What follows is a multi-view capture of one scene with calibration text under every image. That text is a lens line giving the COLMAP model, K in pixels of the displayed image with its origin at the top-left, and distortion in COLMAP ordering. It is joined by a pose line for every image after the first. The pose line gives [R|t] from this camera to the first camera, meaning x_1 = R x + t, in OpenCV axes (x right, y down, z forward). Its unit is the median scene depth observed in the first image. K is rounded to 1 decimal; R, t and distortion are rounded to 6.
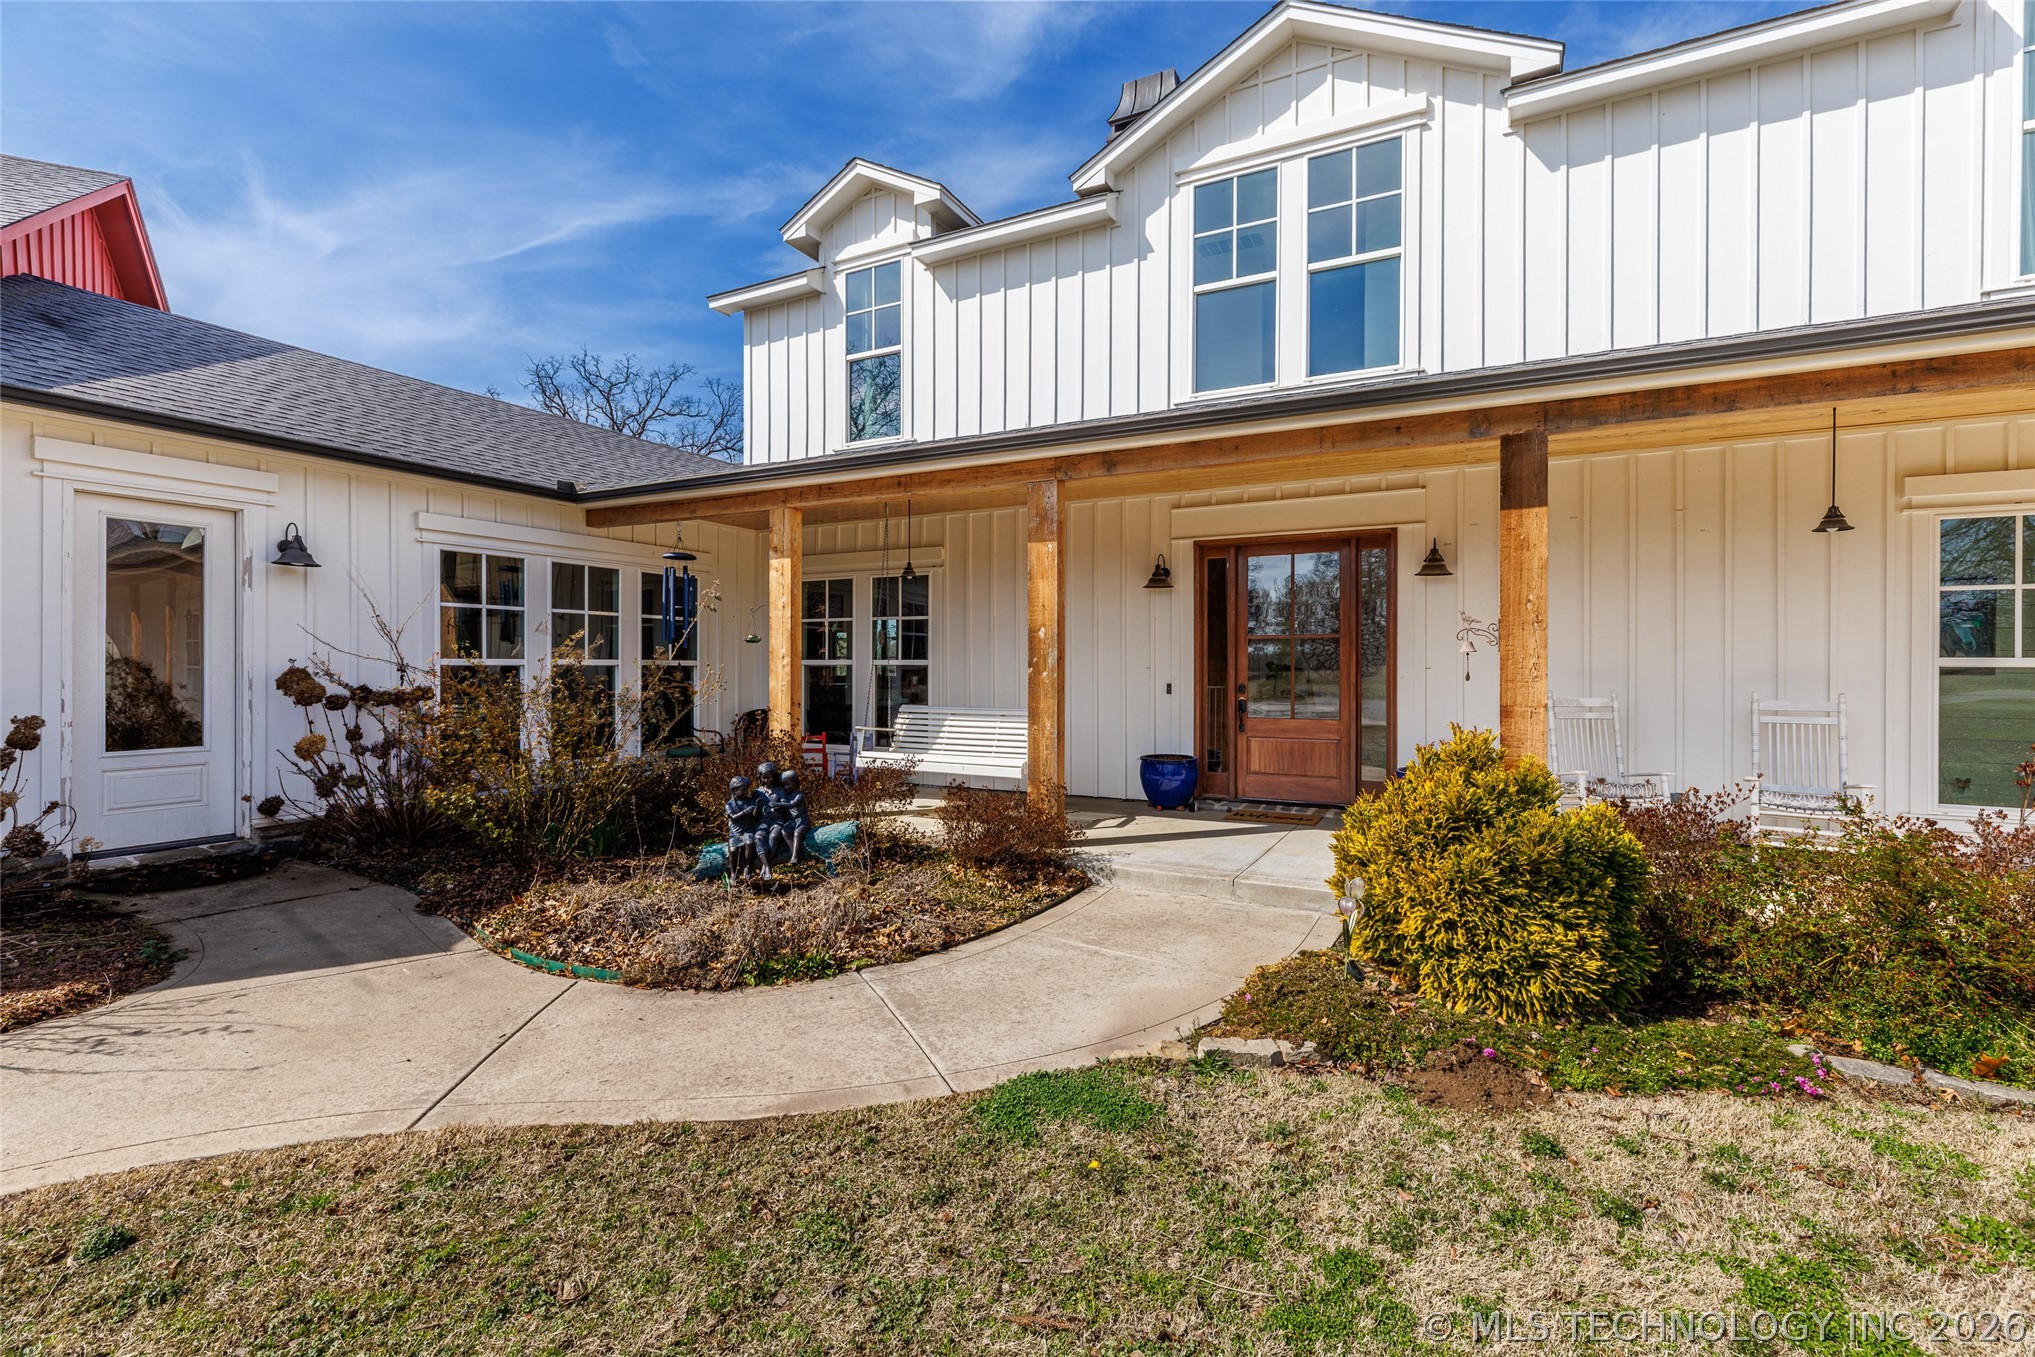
lens RADIAL K [[901.3, 0, 1022.1], [0, 901.3, 666.8], [0, 0, 1]] dist [0.002333, 0.001092]
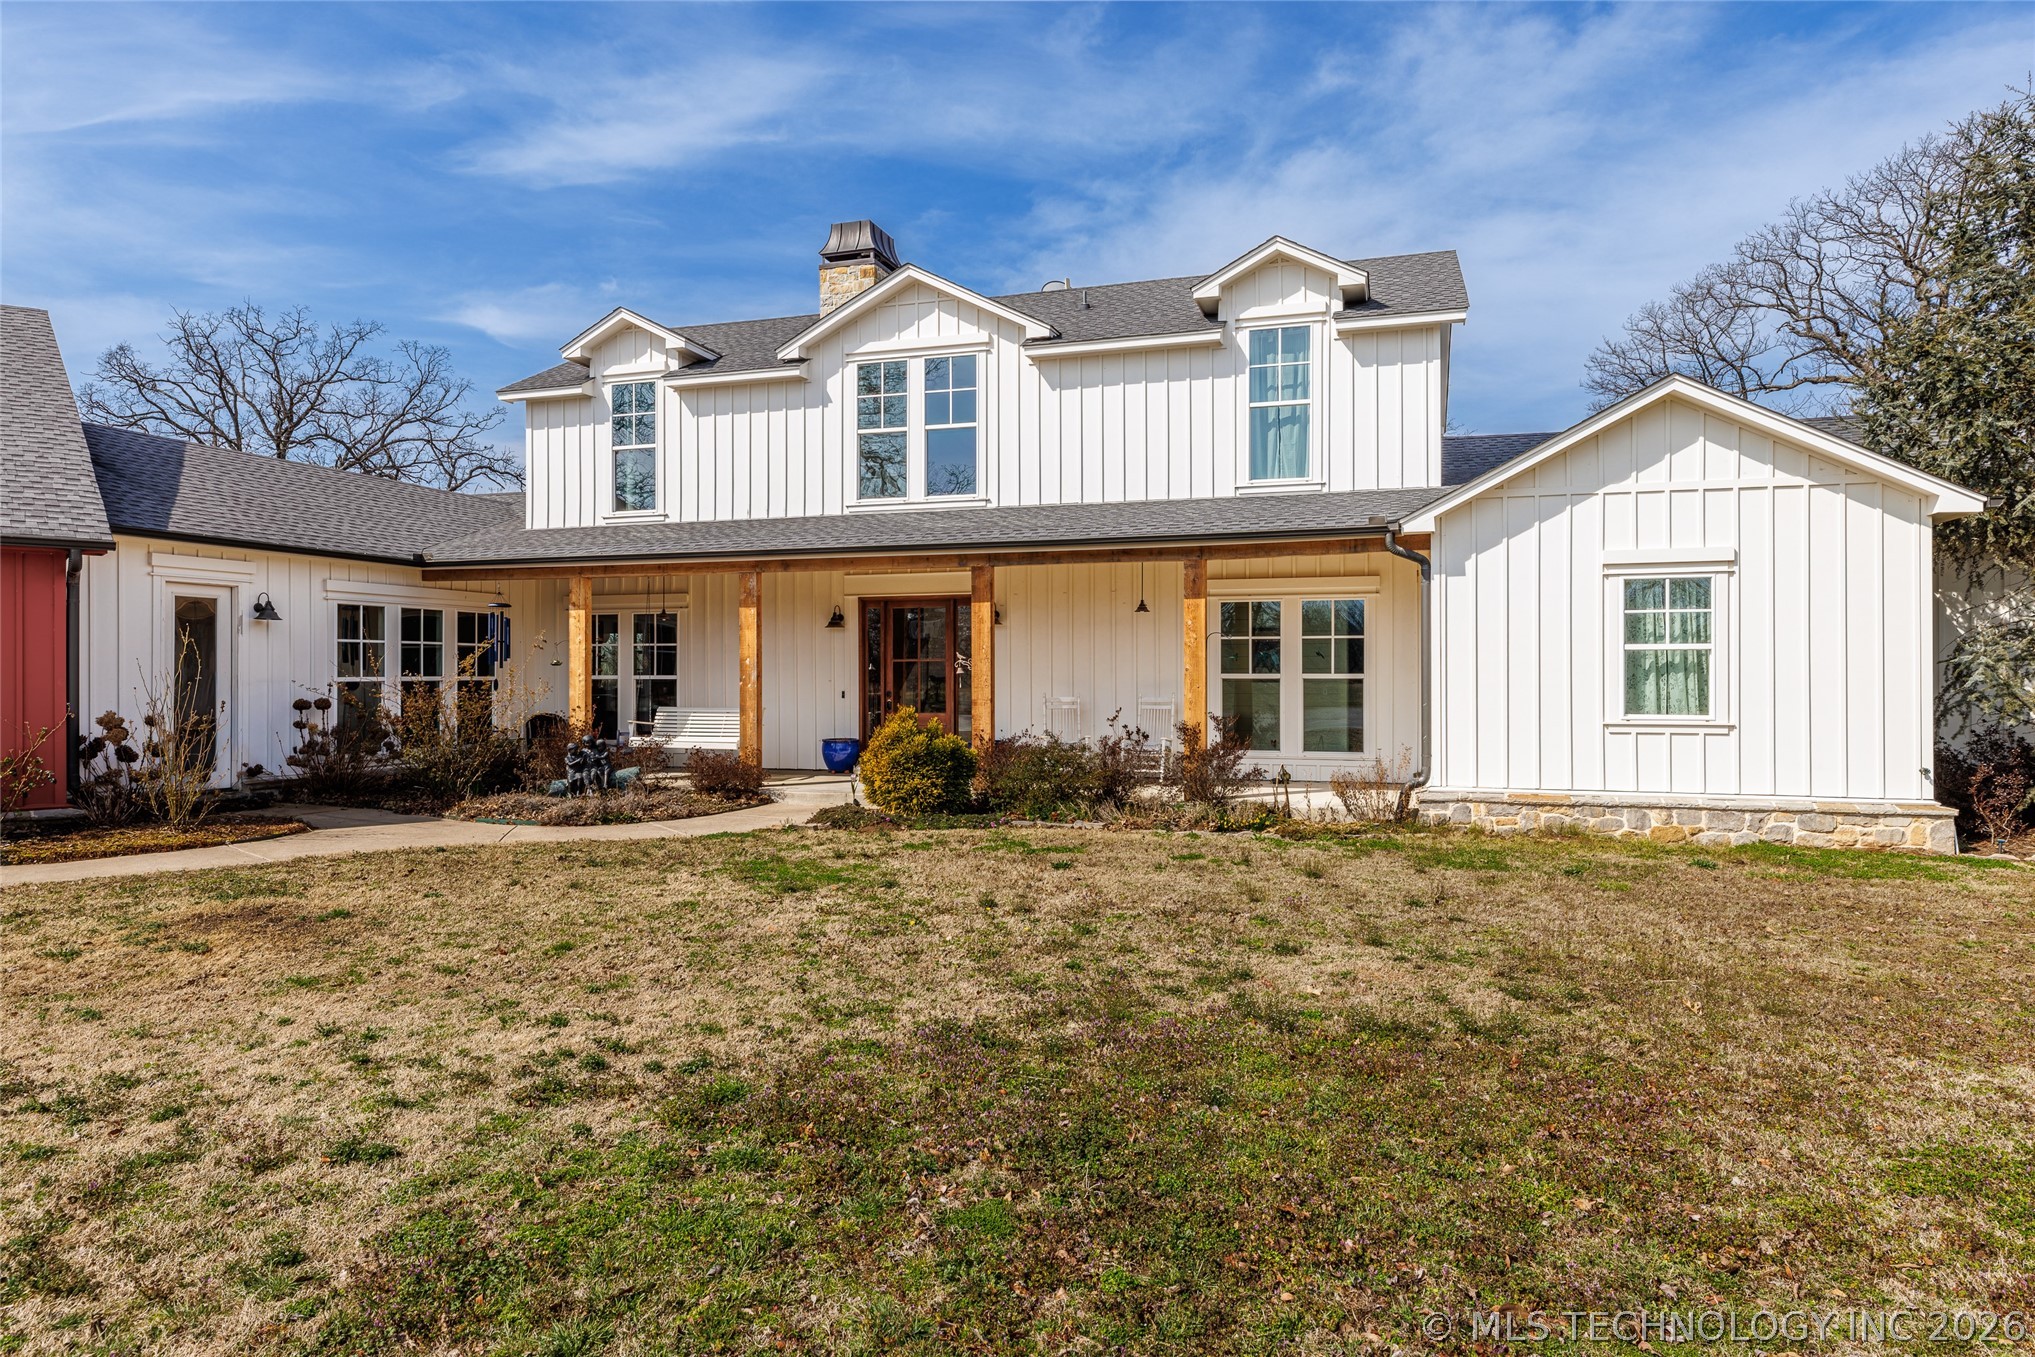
lens RADIAL K [[1214.0, 0, 1010.6], [0, 1214.0, 667.8], [0, 0, 1]] dist [0.002777, -0.000168]
pose [[0.985322, -0.003058, 0.170680, 0.095758], [0.004122, 0.999974, -0.005879, -0.007907], [-0.170657, 0.006496, 0.985309, -1.072976]]
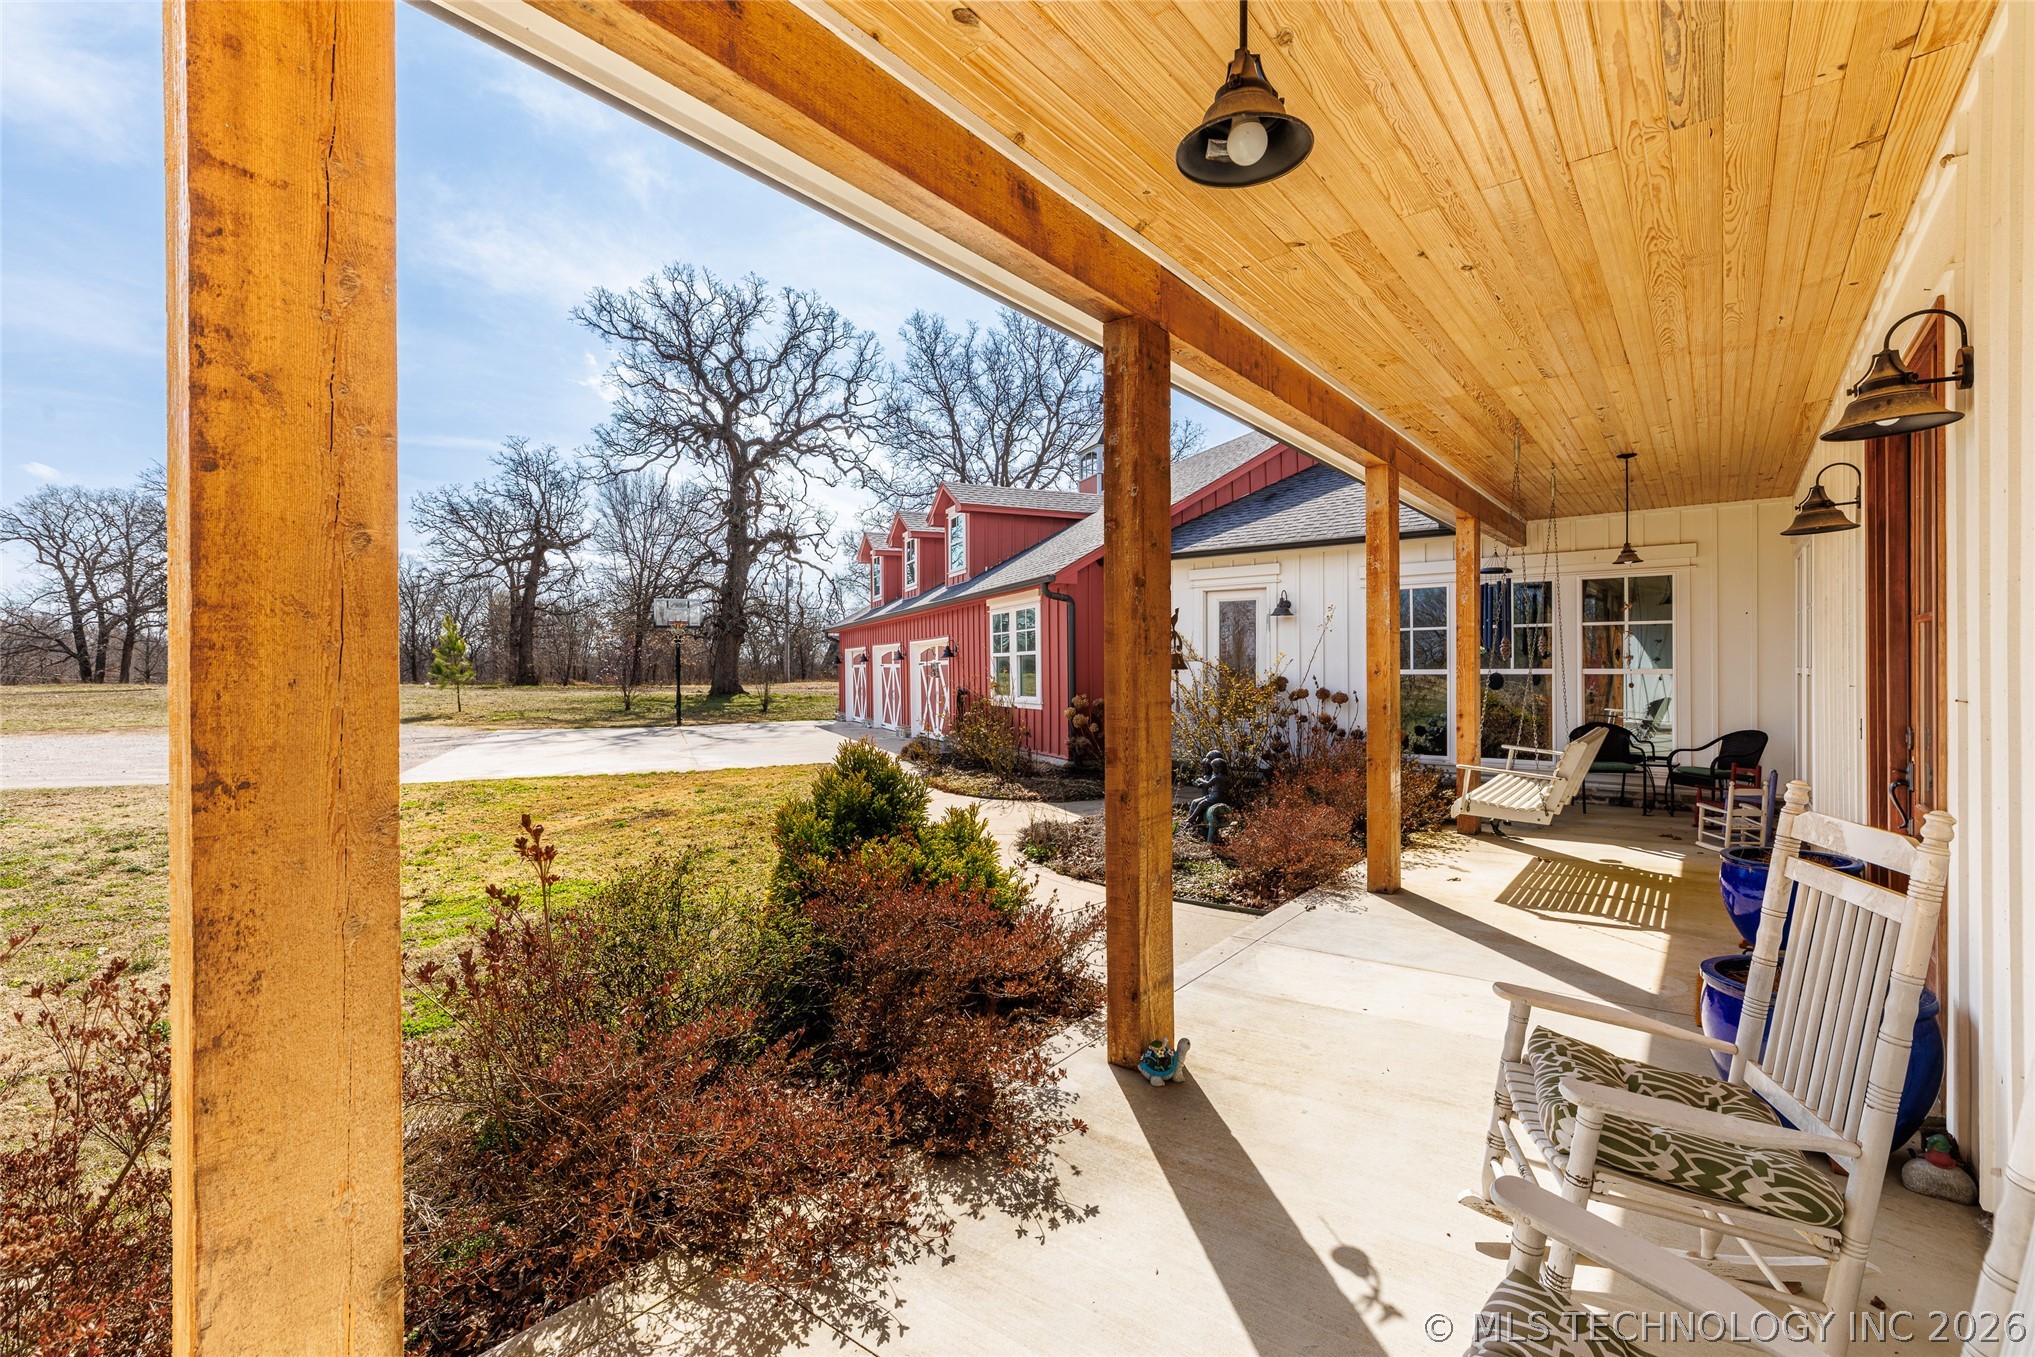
lens RADIAL K [[901.3, 0, 1022.1], [0, 901.3, 666.8], [0, 0, 1]] dist [0.002333, 0.001092]
pose [[-0.181358, 0.003853, -0.983410, 0.717055], [0.005574, 0.999980, 0.002890, -0.022191], [0.983401, -0.004957, -0.181376, 0.672259]]
